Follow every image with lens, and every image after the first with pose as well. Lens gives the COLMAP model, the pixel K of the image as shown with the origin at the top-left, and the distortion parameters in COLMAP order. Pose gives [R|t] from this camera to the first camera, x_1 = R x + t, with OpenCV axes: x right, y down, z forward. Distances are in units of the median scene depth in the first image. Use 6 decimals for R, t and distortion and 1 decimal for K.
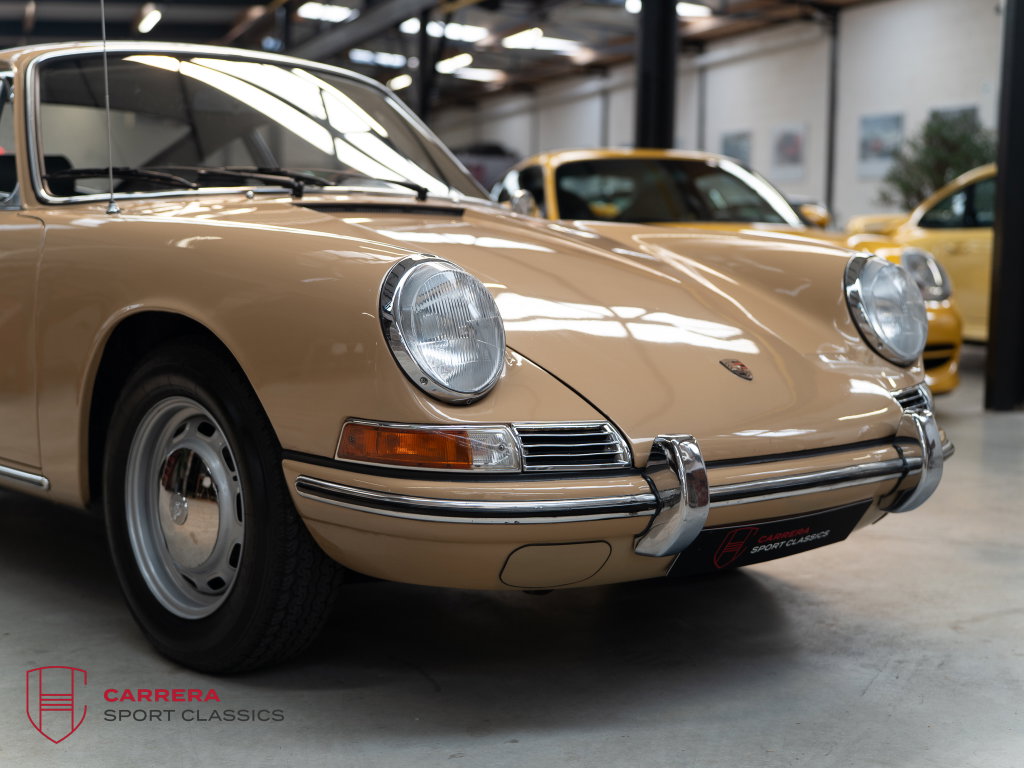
lens RADIAL K [[1629.1, 0, 512.0], [0, 1629.1, 384.0], [0, 0, 1]] dist [0.035137, 0.039621]
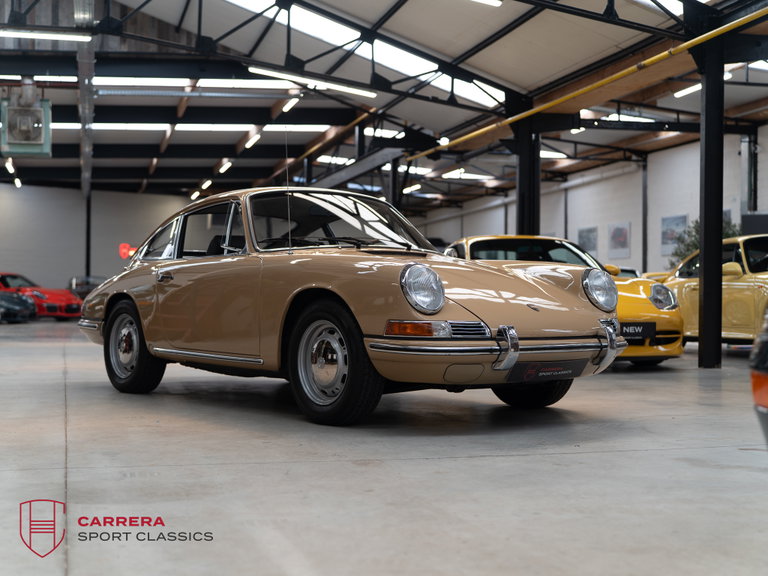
lens RADIAL K [[1176.9, 0, 384.0], [0, 1176.9, 288.0], [0, 0, 1]] dist [0.002707, 0.064729]
pose [[0.998449, -0.010447, -0.054685, 0.001689], [0.004490, 0.994147, -0.107942, 0.140822], [0.055493, 0.107529, 0.992652, -0.773850]]
